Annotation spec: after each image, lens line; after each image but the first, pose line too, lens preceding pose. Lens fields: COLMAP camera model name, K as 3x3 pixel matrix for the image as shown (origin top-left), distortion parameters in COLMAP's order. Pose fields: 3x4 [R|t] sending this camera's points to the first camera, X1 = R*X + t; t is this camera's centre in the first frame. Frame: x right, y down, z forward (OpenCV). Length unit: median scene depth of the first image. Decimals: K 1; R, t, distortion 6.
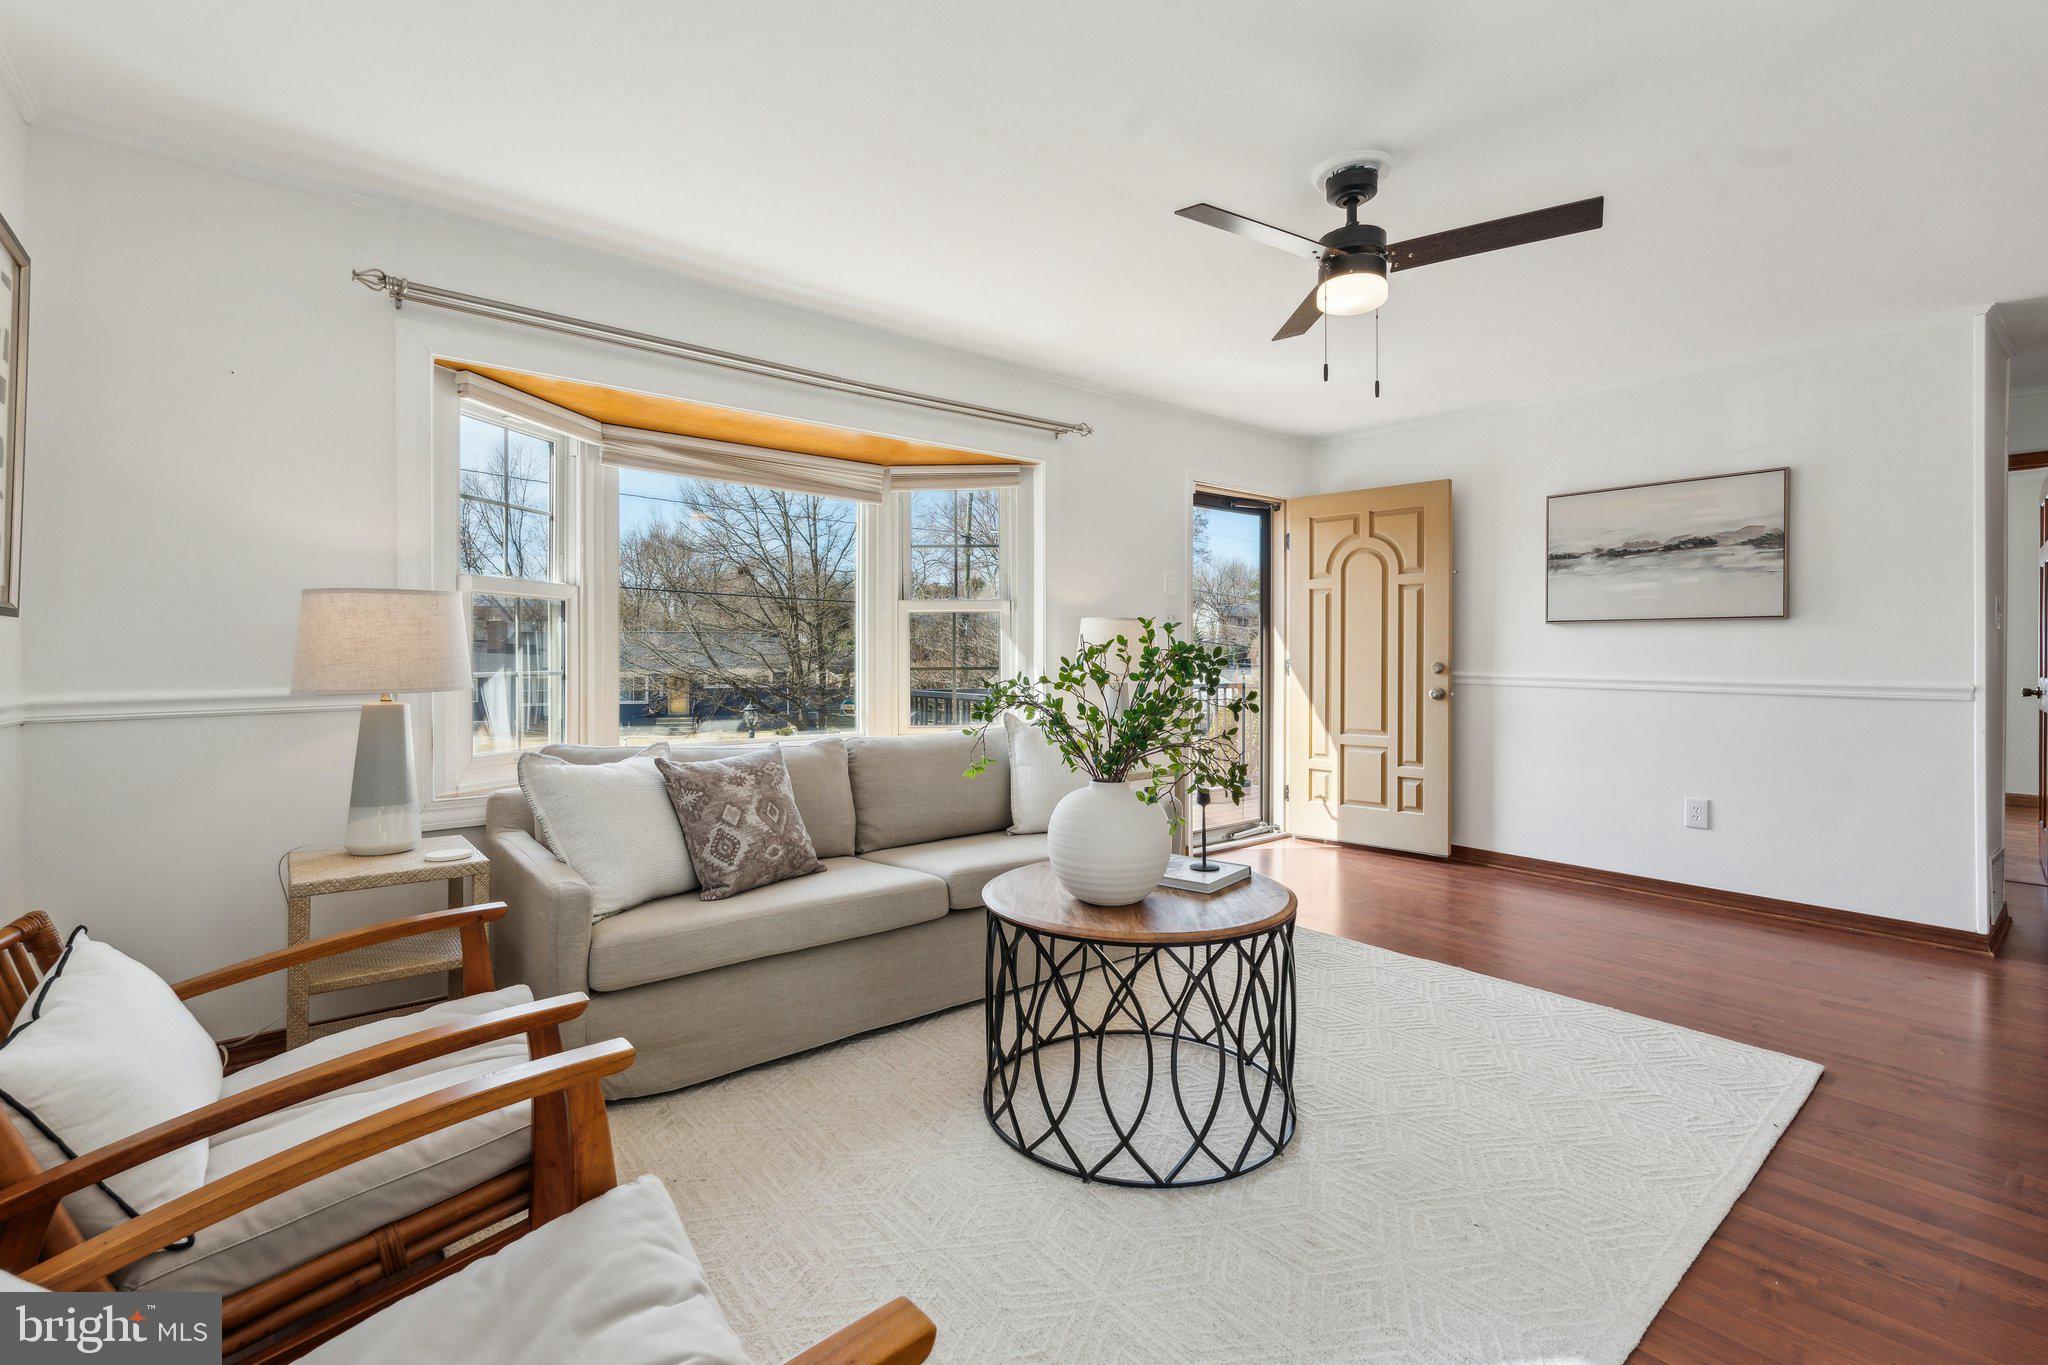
lens RADIAL K [[909.8, 0, 1000.5], [0, 909.8, 646.9], [0, 0, 1]] dist [-0.005297, 0.002053]
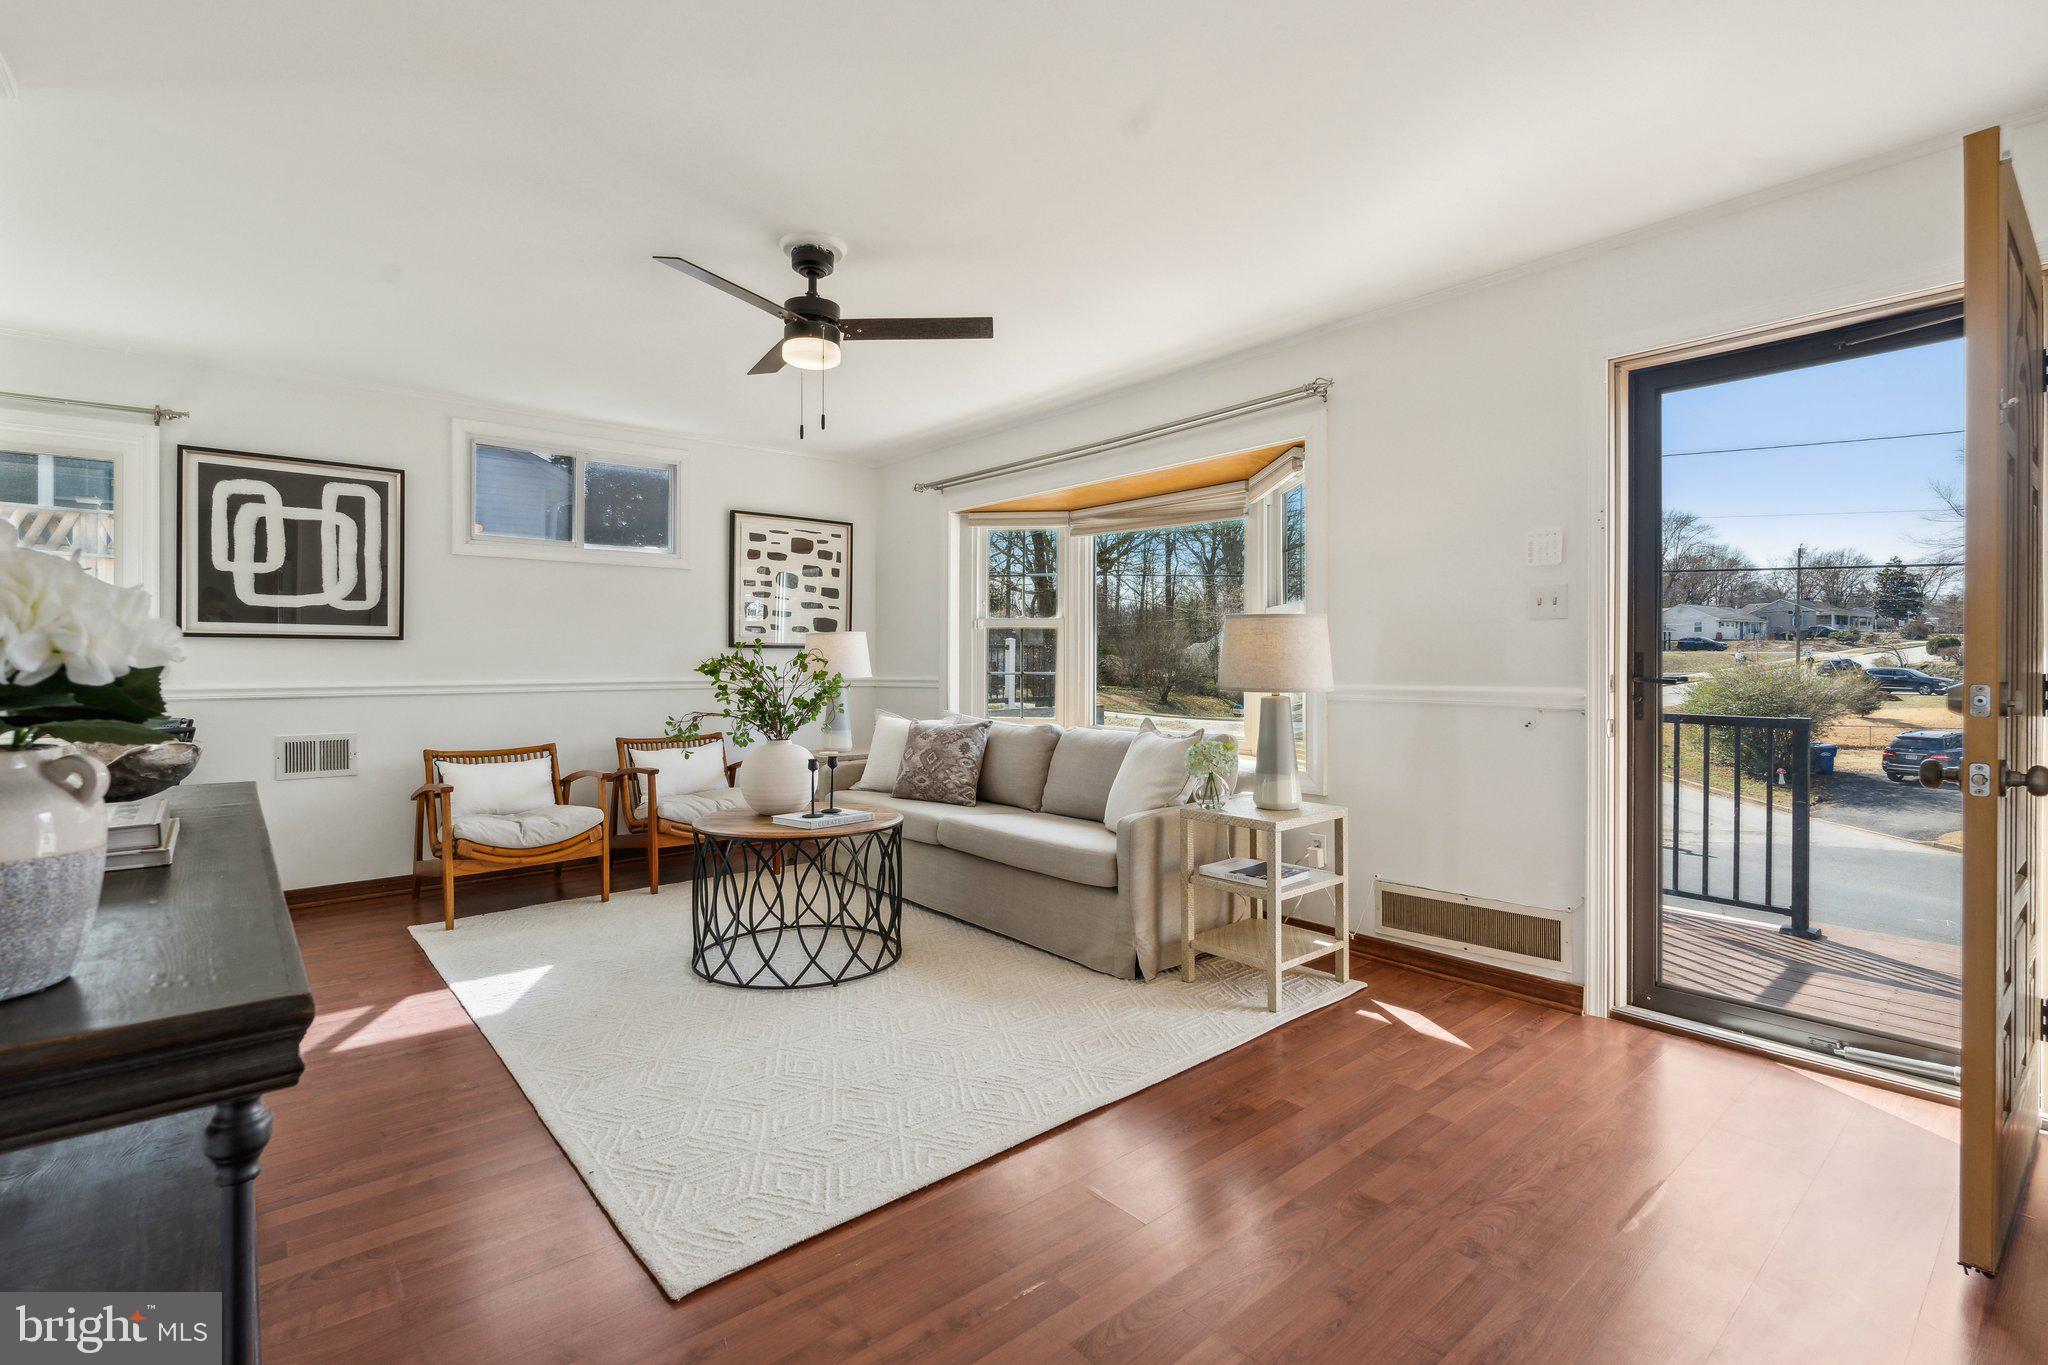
lens RADIAL K [[909.8, 0, 1022.8], [0, 909.8, 671.0], [0, 0, 1]] dist [-0.005297, 0.002053]
pose [[0.039325, 0.005479, -0.999211, 1.318651], [0.005083, 0.999971, 0.005683, 0.015981], [0.999214, -0.005303, 0.039296, 1.036998]]
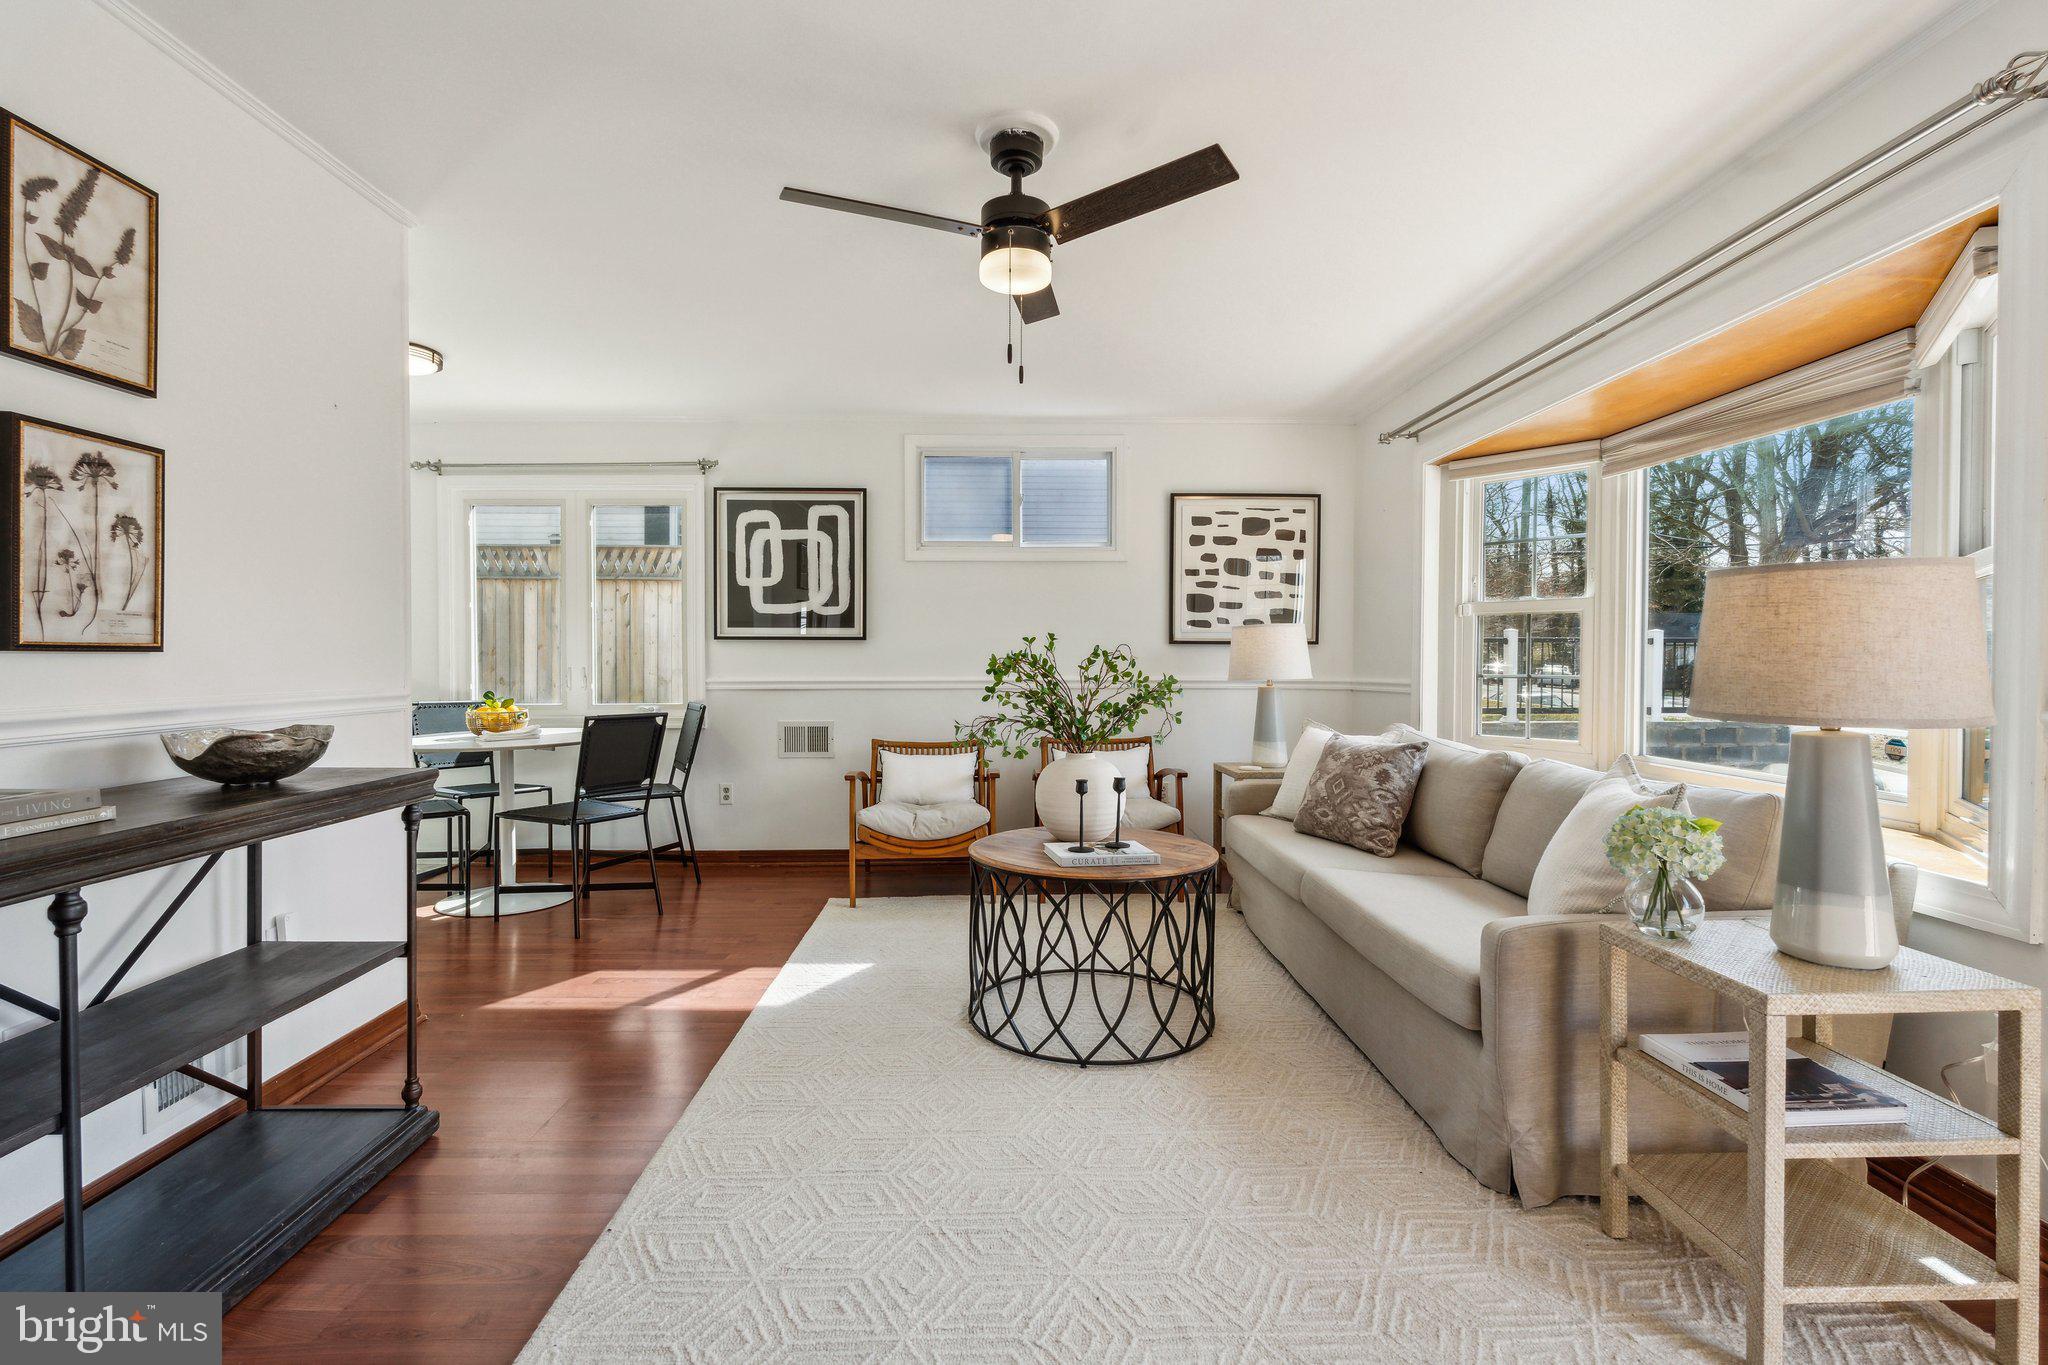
lens RADIAL K [[909.8, 0, 1030.7], [0, 909.8, 676.9], [0, 0, 1]] dist [-0.005297, 0.002053]
pose [[-0.594531, 0.010276, -0.804007, 0.952211], [0.000096, 0.999919, 0.012709, 0.014881], [0.804073, 0.007478, -0.594484, 1.322102]]
